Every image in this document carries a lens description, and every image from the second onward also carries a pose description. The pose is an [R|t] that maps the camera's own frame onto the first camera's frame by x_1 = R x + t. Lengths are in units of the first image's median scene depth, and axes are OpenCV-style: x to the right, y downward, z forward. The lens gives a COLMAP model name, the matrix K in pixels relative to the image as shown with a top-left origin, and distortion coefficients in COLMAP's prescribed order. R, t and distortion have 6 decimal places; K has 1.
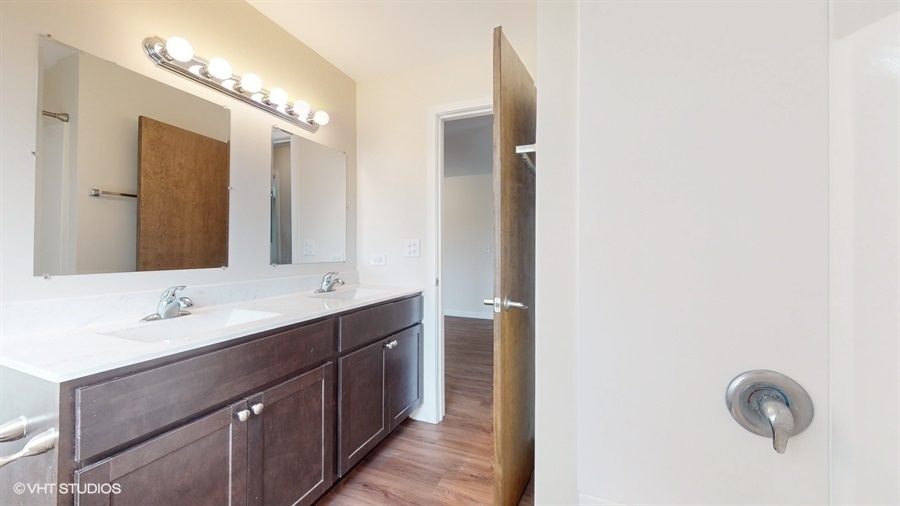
lens RADIAL K [[334.5, 0, 452.5], [0, 334.5, 245.4], [0, 0, 1]] dist [-0.000315, -0.000031]
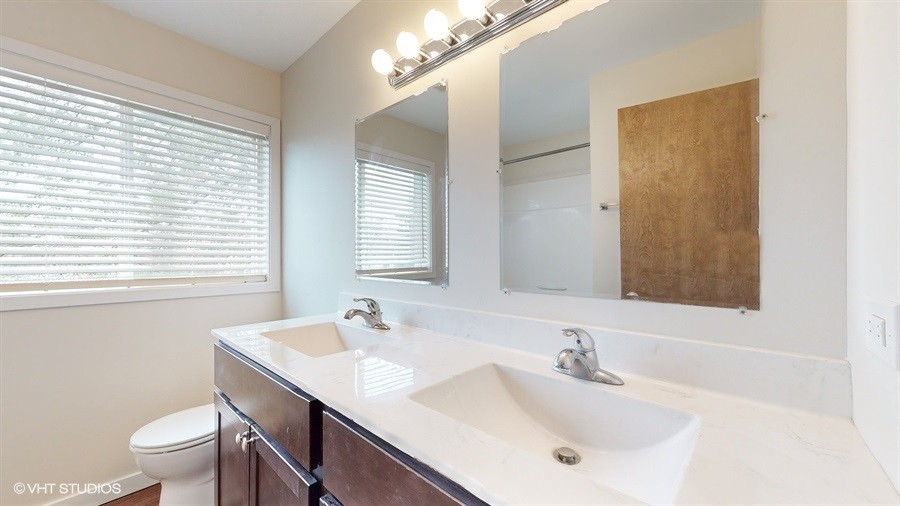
lens RADIAL K [[334.5, 0, 451.4], [0, 334.5, 255.2], [0, 0, 1]] dist [-0.000315, -0.000031]
pose [[-0.332311, -0.007725, -0.943138, 0.029767], [-0.007633, 0.999956, -0.005501, -0.000243], [0.943139, 0.005371, -0.332355, 0.793311]]
